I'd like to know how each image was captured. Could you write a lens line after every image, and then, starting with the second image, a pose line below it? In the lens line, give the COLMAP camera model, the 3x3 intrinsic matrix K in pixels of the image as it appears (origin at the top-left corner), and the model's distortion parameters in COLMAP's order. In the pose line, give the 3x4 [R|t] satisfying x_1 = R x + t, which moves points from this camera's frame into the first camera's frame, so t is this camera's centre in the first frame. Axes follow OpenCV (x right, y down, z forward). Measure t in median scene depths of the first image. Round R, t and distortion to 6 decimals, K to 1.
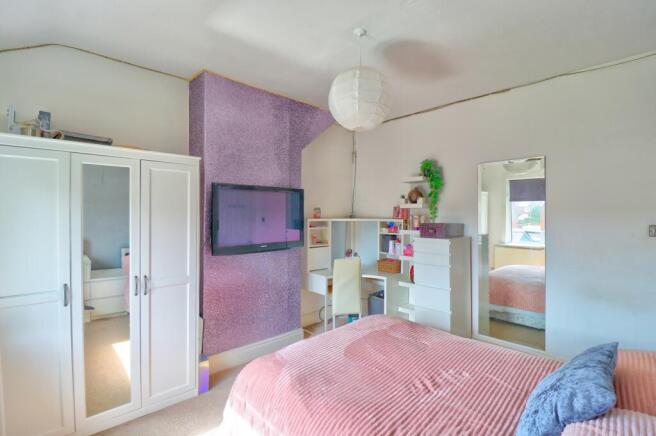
lens RADIAL K [[307.5, 0, 328.0], [0, 307.5, 218.0], [0, 0, 1]] dist [0.000418, -0.016679]
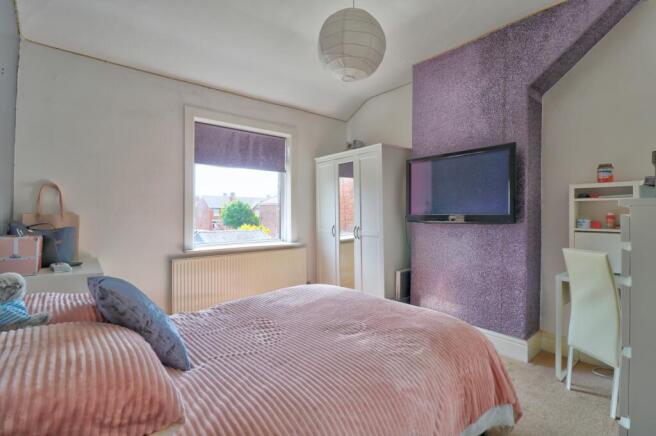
lens RADIAL K [[307.5, 0, 328.0], [0, 307.5, 218.0], [0, 0, 1]] dist [0.000418, -0.016679]
pose [[-0.074898, 0.005391, -0.997177, 0.733991], [-0.023451, 0.999699, 0.007166, 0.098286], [0.996915, 0.023922, -0.074749, 0.696625]]
